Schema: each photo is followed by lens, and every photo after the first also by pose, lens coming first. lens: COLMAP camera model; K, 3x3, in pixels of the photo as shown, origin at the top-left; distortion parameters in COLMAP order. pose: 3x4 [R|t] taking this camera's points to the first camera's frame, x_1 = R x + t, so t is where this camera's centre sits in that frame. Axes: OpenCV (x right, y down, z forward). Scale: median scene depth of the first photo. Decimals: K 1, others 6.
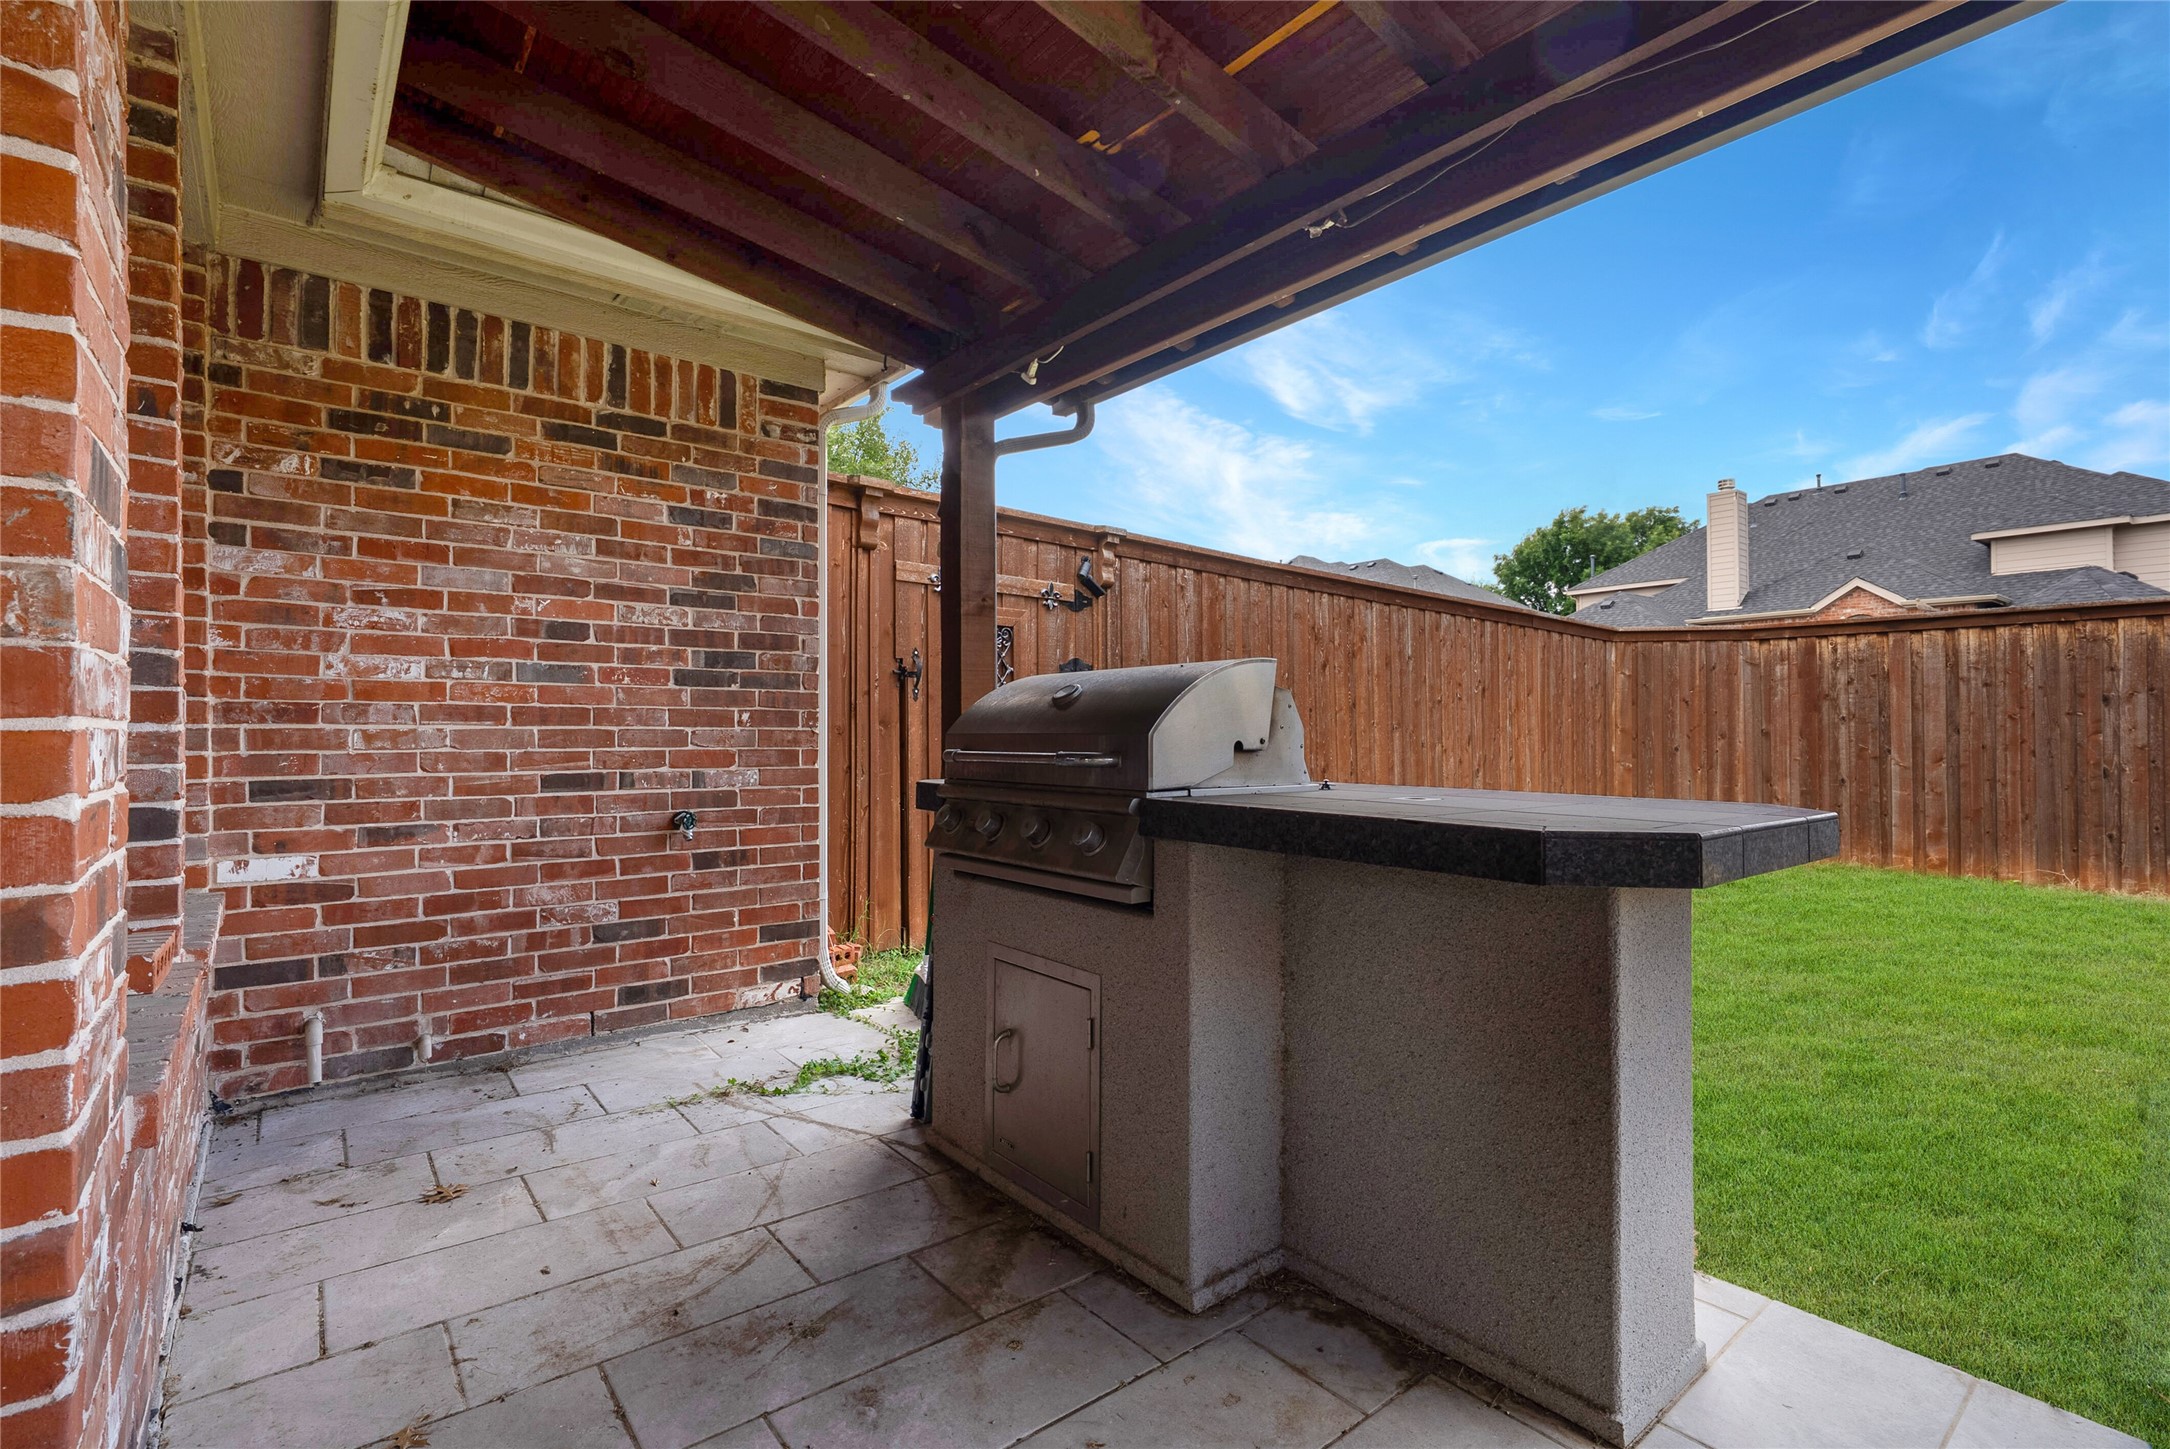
lens RADIAL K [[996.1, 0, 1075.8], [0, 996.1, 714.7], [0, 0, 1]] dist [0.000204, 0.000193]
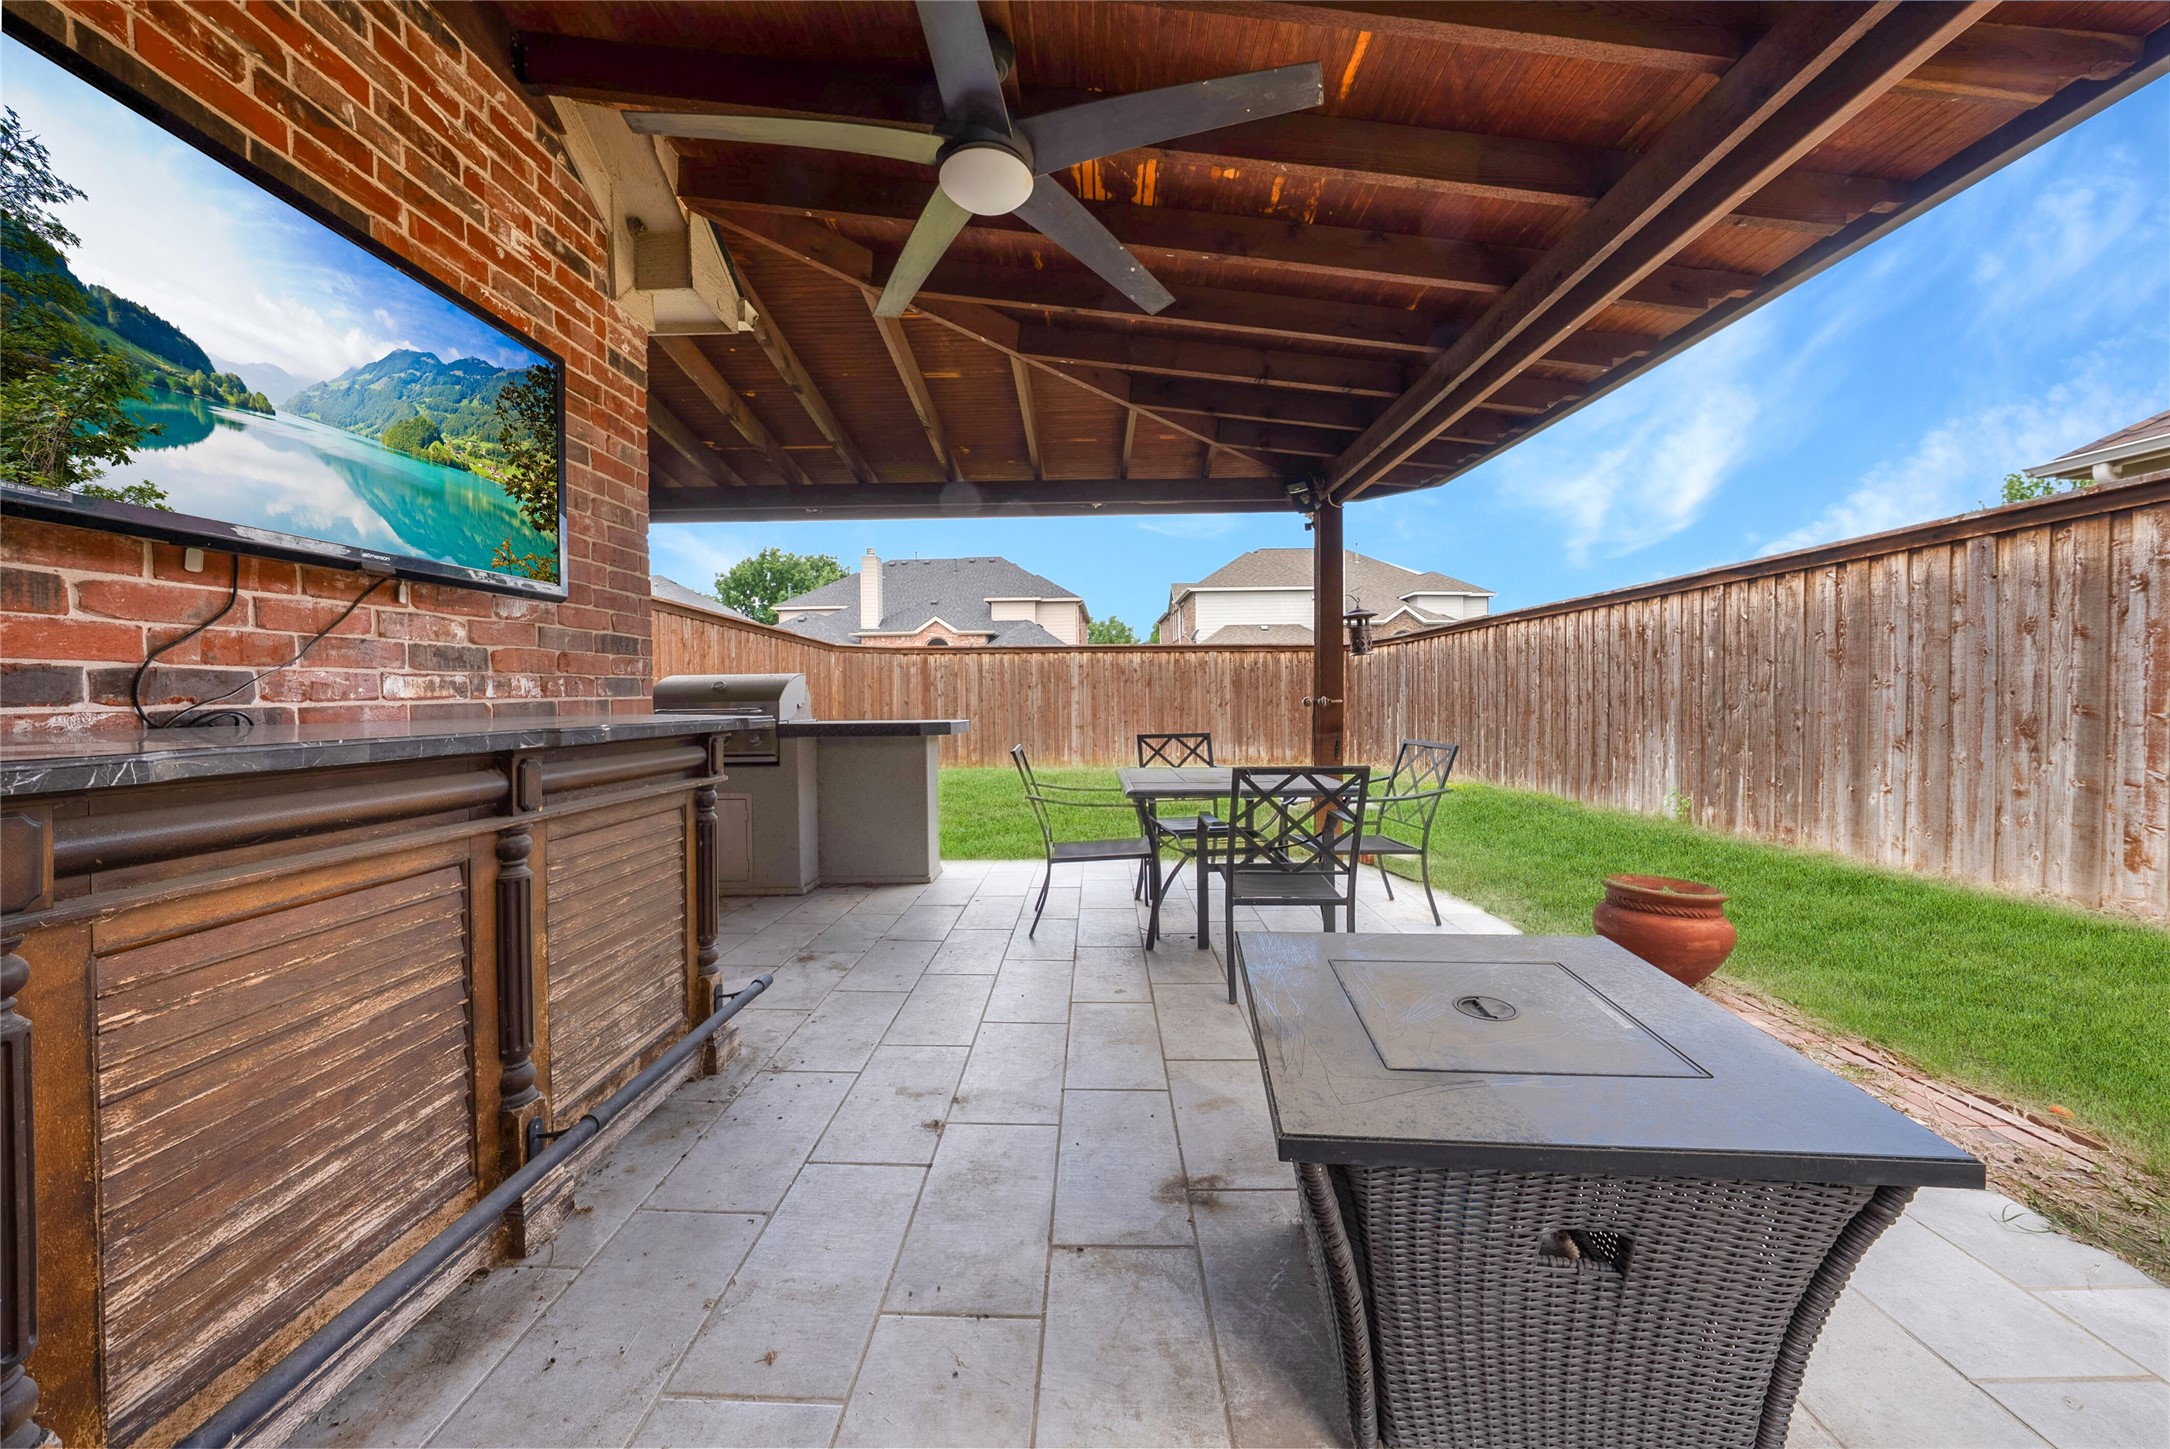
lens RADIAL K [[752.3, 0, 1093.5], [0, 752.3, 714.7], [0, 0, 1]] dist [-0.033213, 0.007443]
pose [[0.637927, -0.021854, 0.769787, -0.209412], [-0.000740, 0.999579, 0.028992, -0.000942], [-0.770097, -0.019065, 0.637642, -0.219420]]
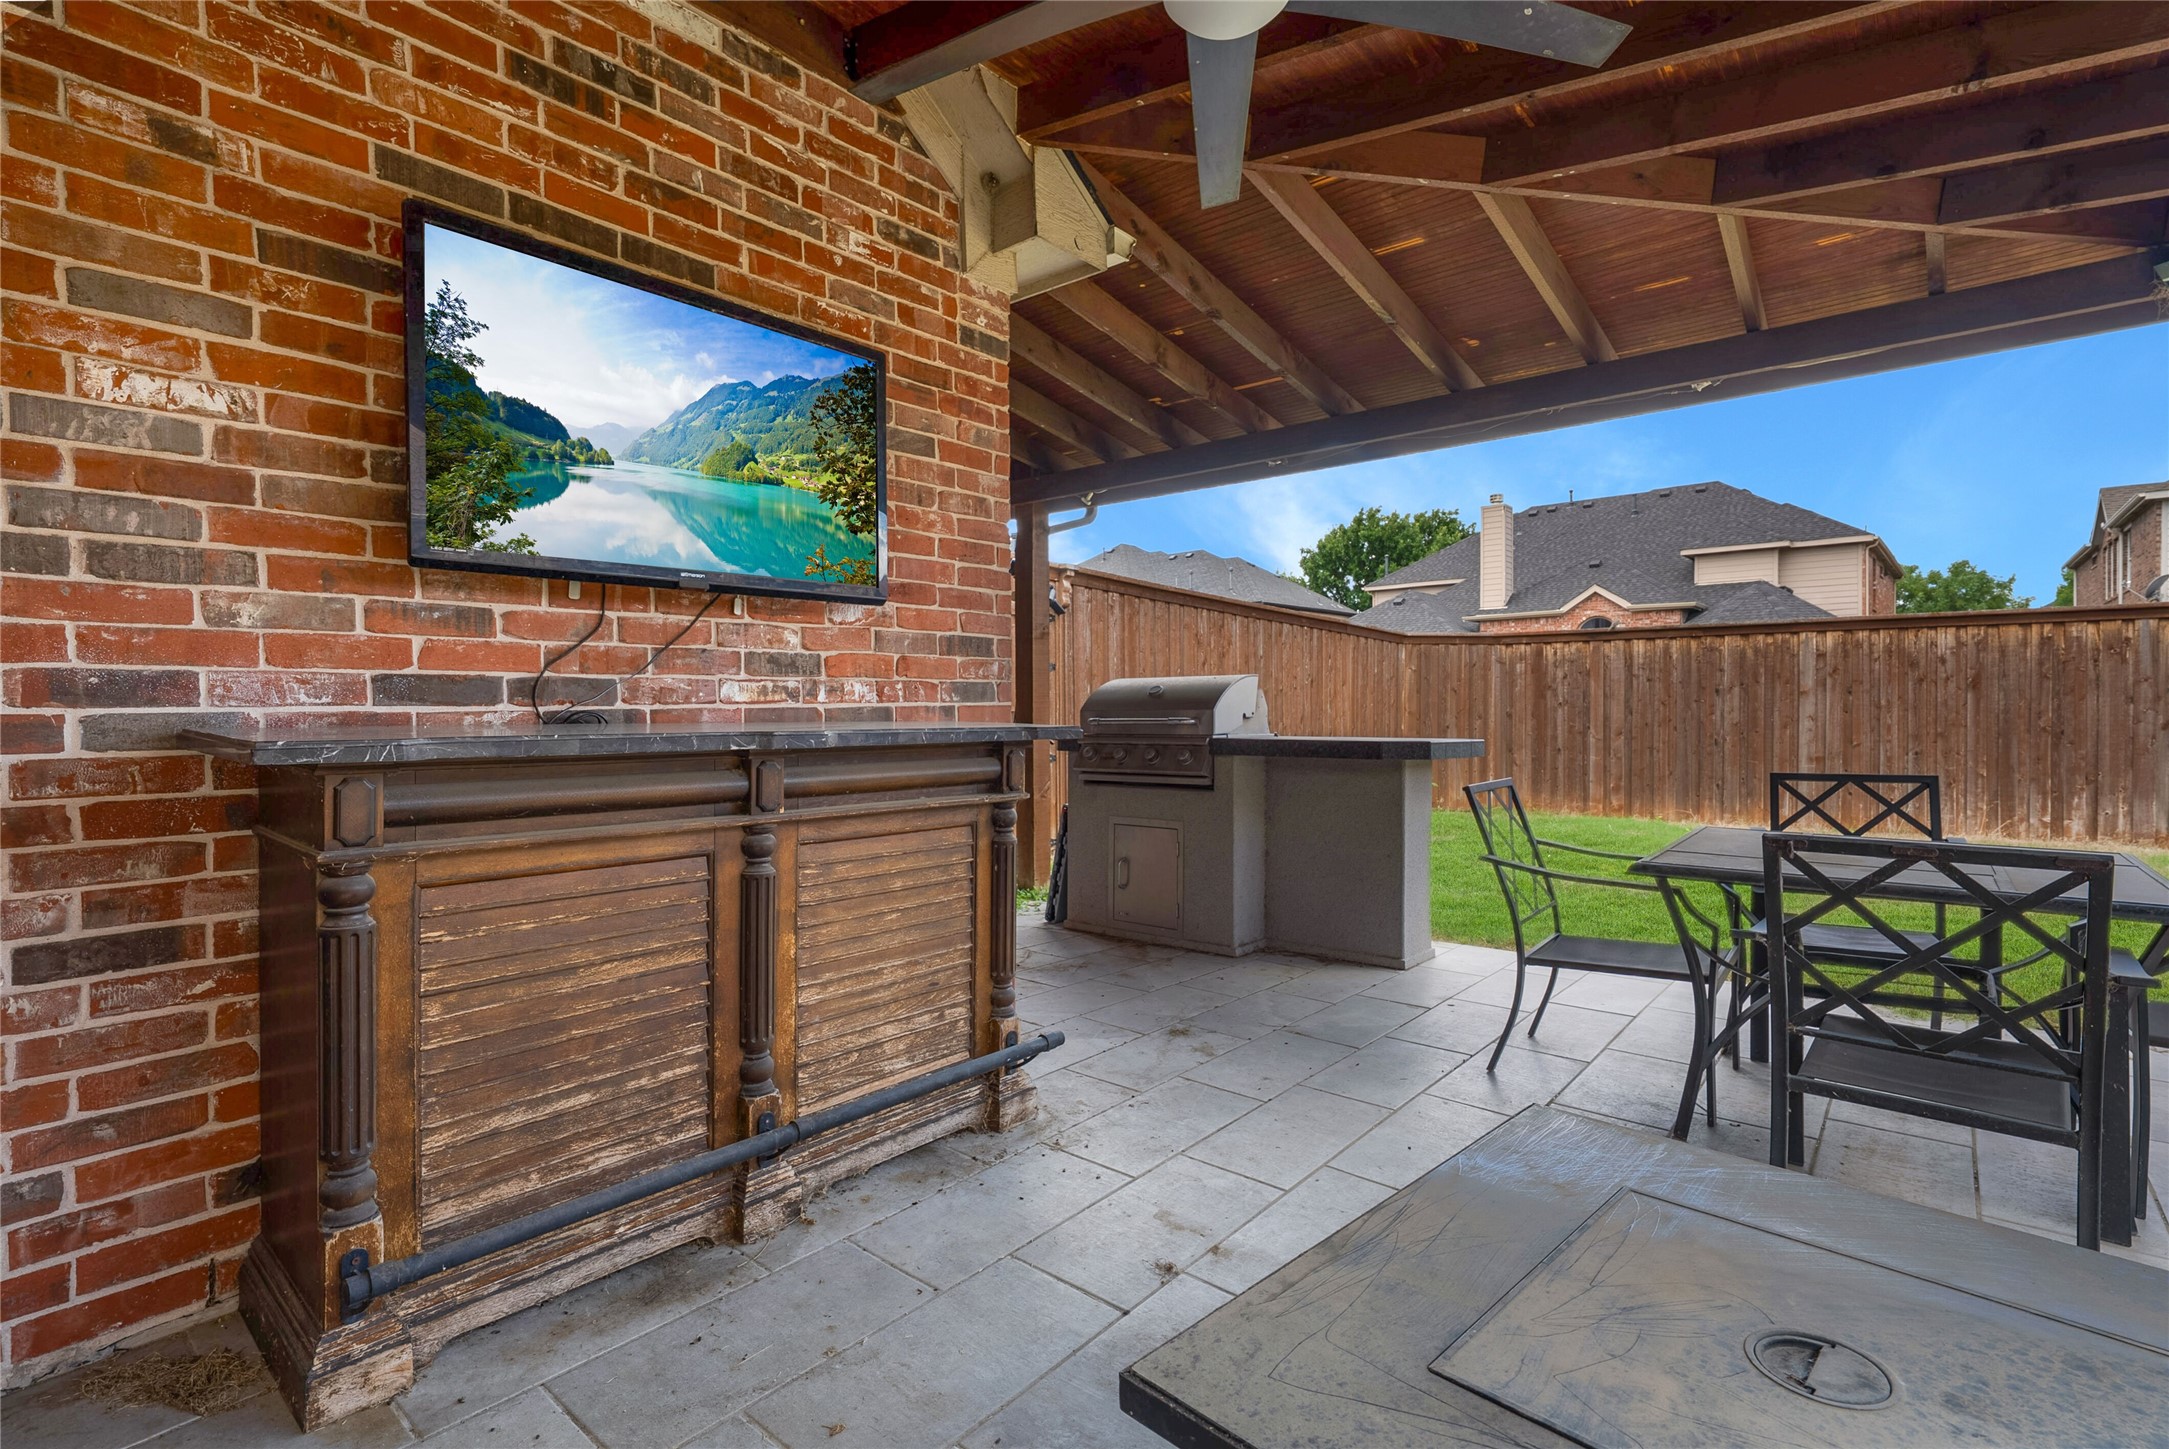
lens RADIAL K [[1034.8, 0, 1074.6], [0, 1034.8, 725.4], [0, 0, 1]] dist [0.003249, 0.000837]
pose [[0.982385, -0.002135, 0.186855, -0.142250], [-0.002632, 0.999677, 0.025259, -0.000644], [-0.186848, -0.025306, 0.982063, -0.262218]]
